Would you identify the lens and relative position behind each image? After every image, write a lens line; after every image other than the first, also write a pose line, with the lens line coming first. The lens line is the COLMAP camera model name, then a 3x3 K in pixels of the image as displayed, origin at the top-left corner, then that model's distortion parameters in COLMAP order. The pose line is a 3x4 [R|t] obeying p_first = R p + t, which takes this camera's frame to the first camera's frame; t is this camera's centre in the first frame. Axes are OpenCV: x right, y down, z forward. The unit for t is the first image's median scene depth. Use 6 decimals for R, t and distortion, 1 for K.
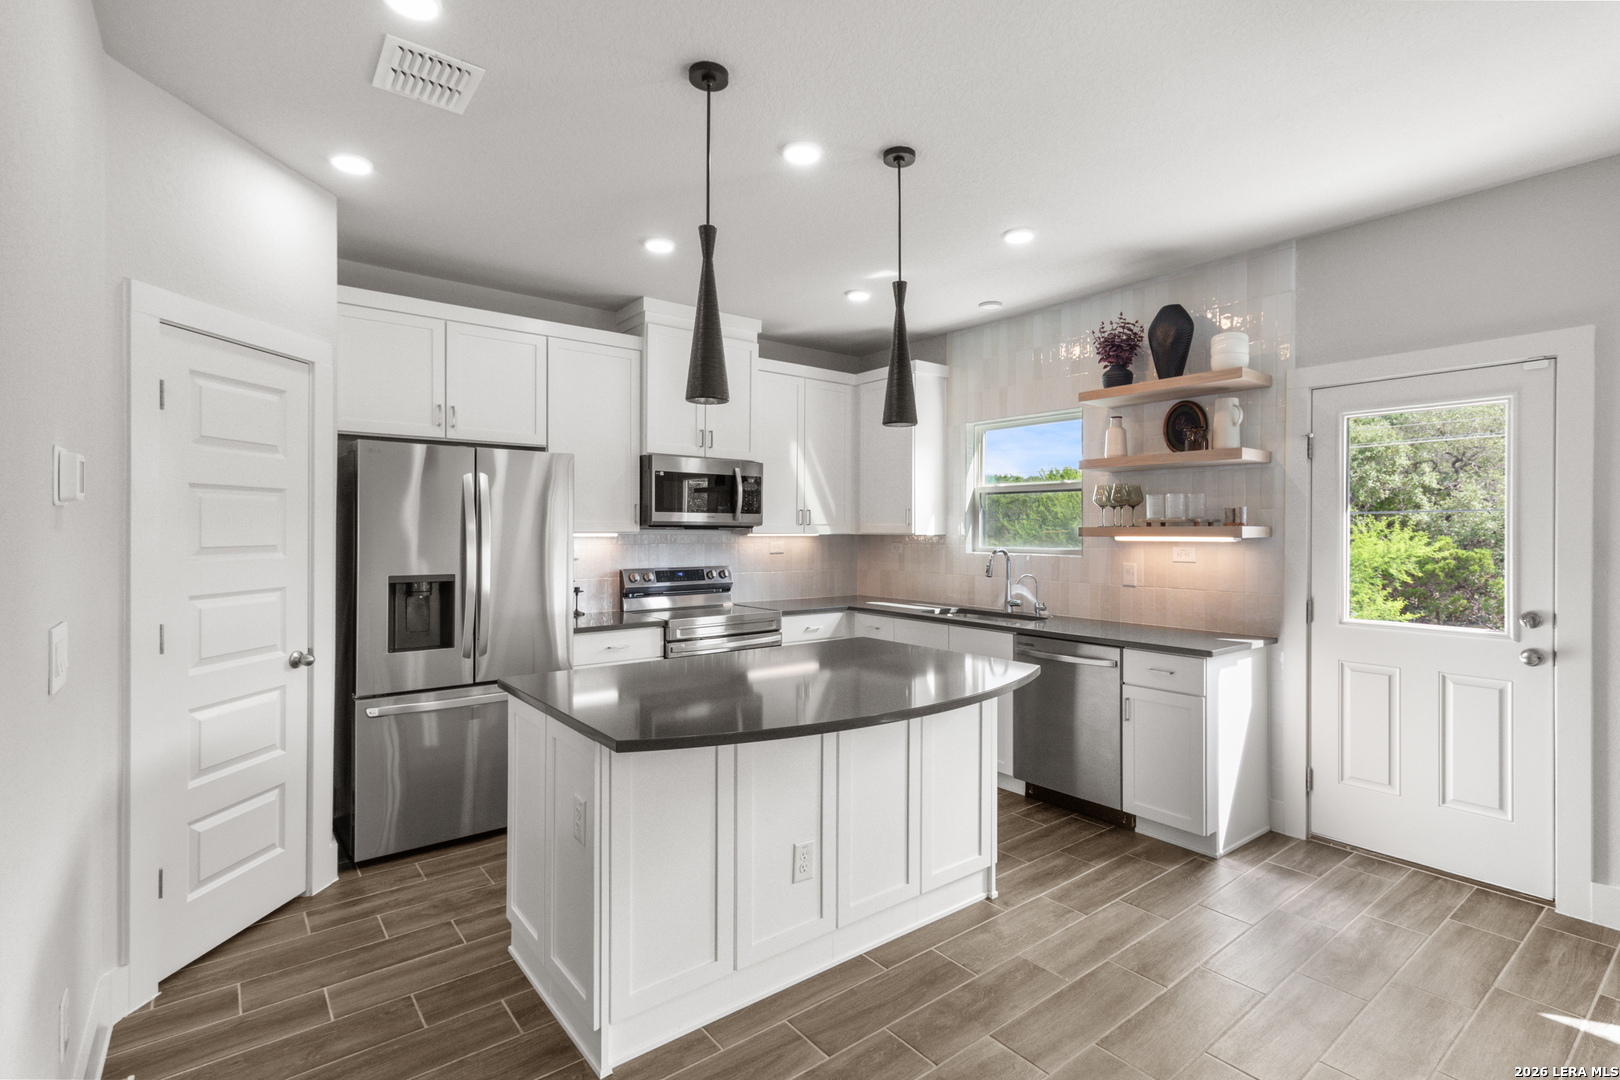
lens RADIAL K [[769.1, 0, 837.8], [0, 769.1, 532.0], [0, 0, 1]] dist [0.008492, -0.000257]
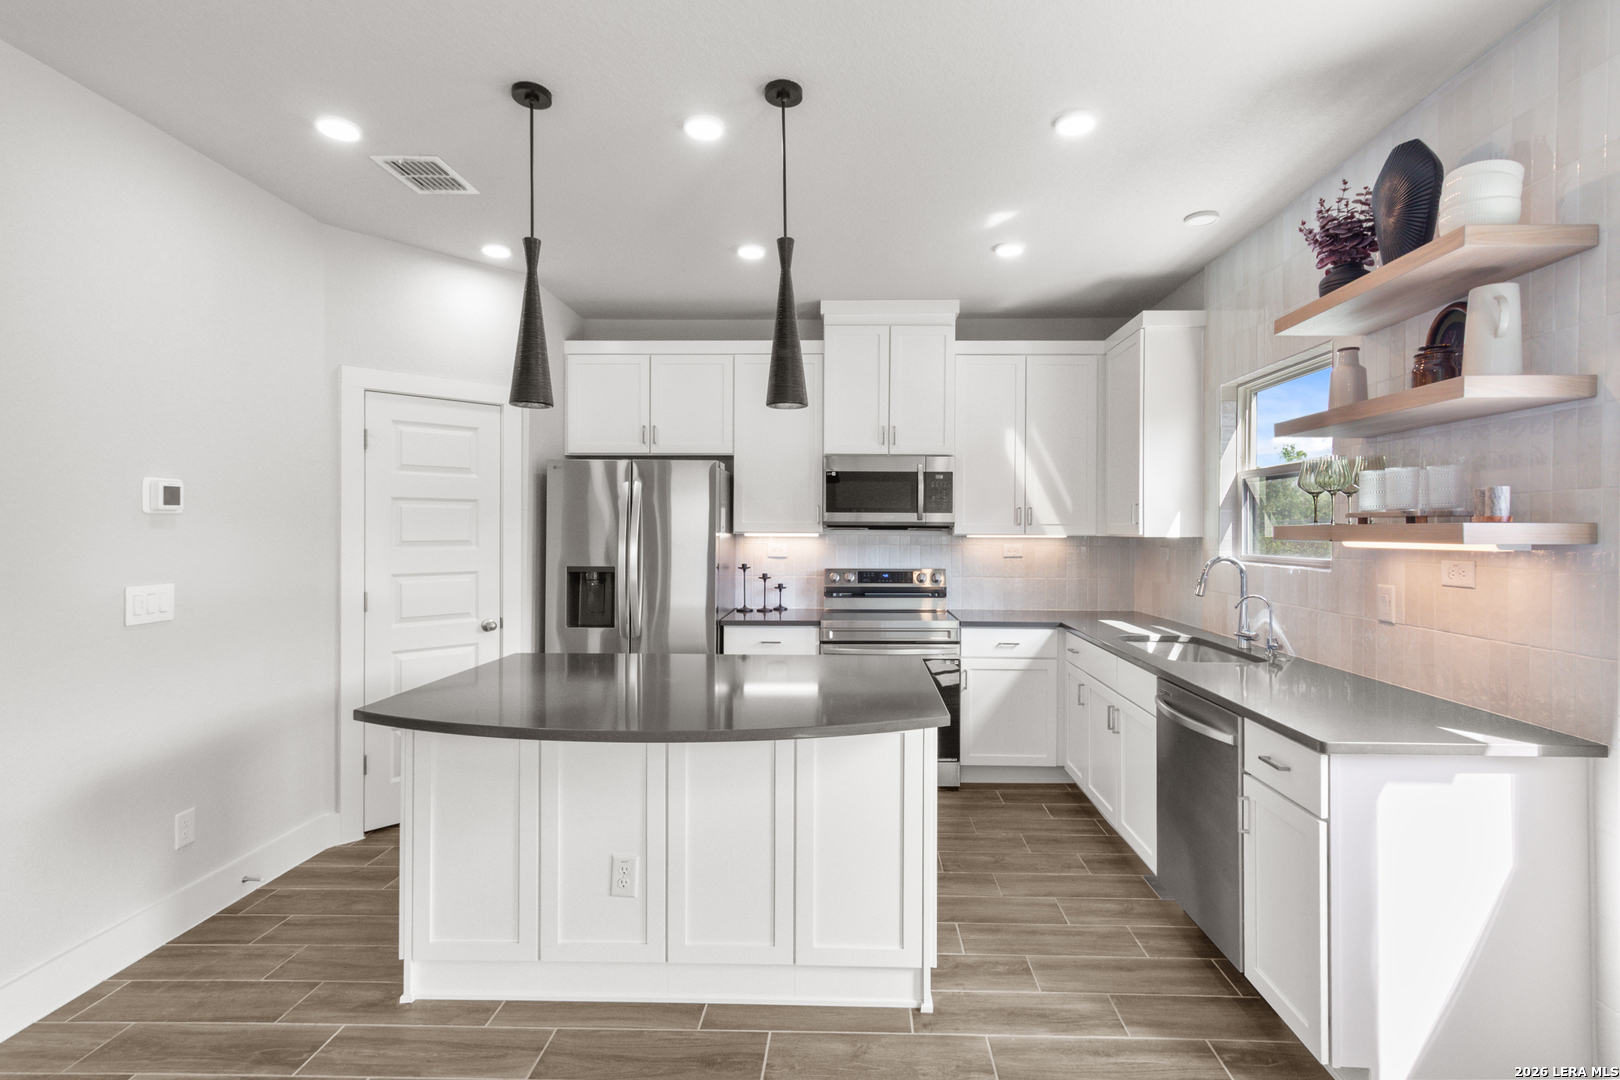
lens RADIAL K [[769.1, 0, 837.8], [0, 769.1, 532.0], [0, 0, 1]] dist [0.008492, -0.000257]
pose [[0.761209, 0.001794, -0.648504, 0.509558], [-0.003470, 0.999993, -0.001307, 0.001097], [0.648497, 0.003245, 0.761210, 0.292150]]
